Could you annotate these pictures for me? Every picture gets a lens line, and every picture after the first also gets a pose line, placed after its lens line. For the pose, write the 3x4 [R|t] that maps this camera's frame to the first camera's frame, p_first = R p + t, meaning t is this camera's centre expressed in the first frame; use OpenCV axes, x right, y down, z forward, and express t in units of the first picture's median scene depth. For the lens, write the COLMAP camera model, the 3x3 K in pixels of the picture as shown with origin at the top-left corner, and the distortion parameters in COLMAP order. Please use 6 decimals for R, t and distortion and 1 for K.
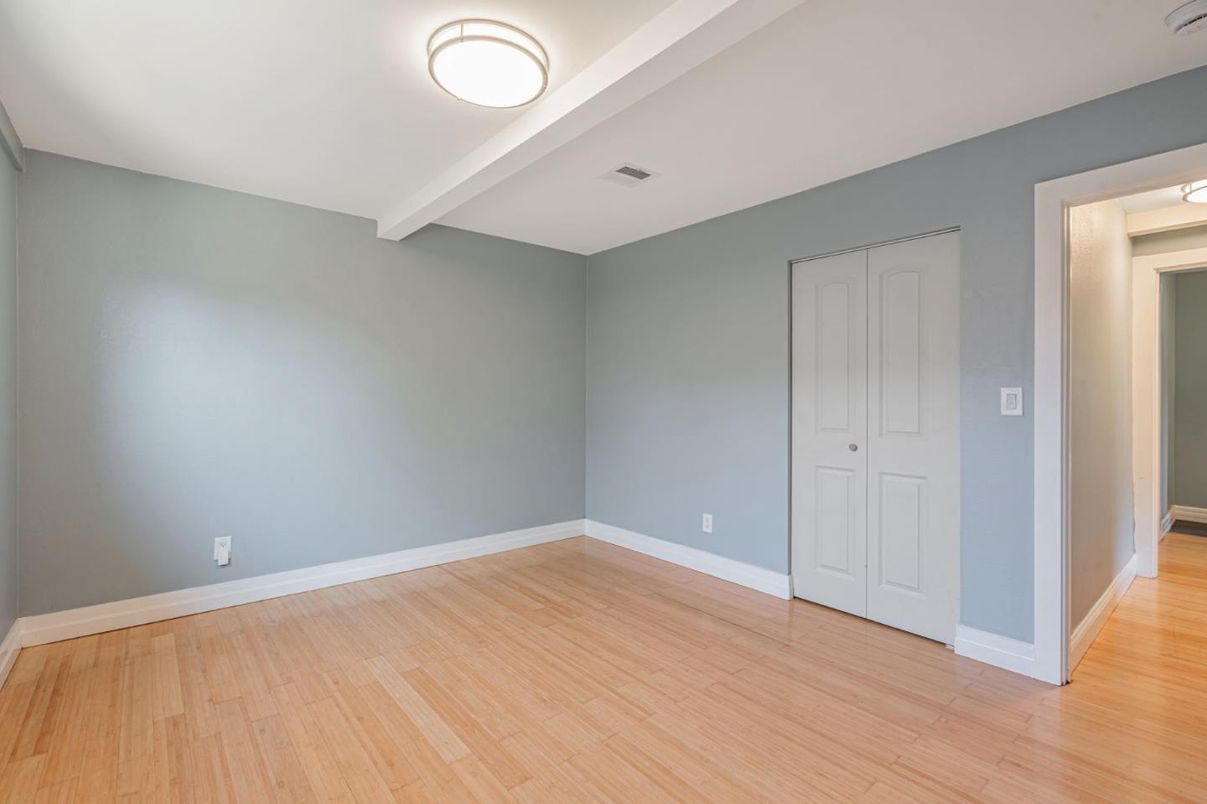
lens RADIAL K [[550.2, 0, 613.3], [0, 550.2, 398.2], [0, 0, 1]] dist [-0.004784, 0.005000]
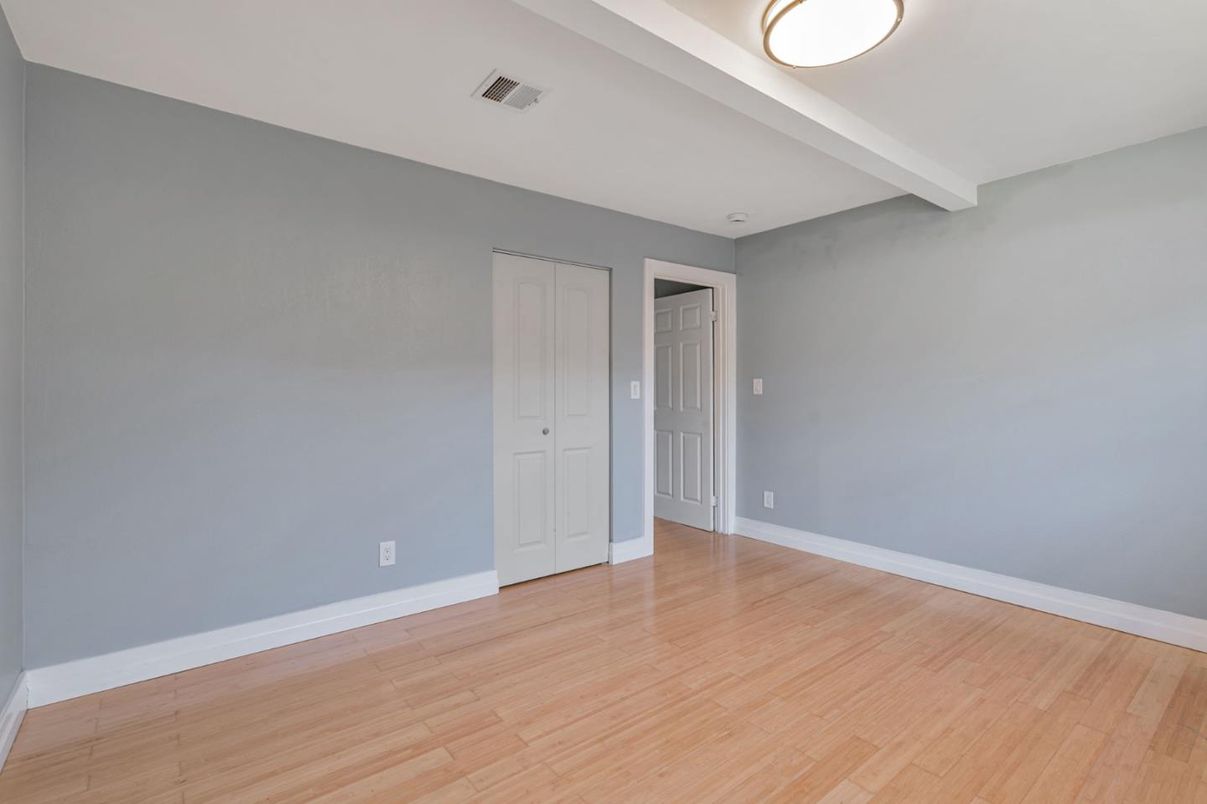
lens RADIAL K [[550.2, 0, 612.4], [0, 550.2, 399.4], [0, 0, 1]] dist [-0.004784, 0.005000]
pose [[0.043088, -0.021344, 0.998843, -0.698183], [0.003943, 0.999768, 0.021194, -0.001093], [-0.999064, 0.003025, 0.043162, 0.804676]]
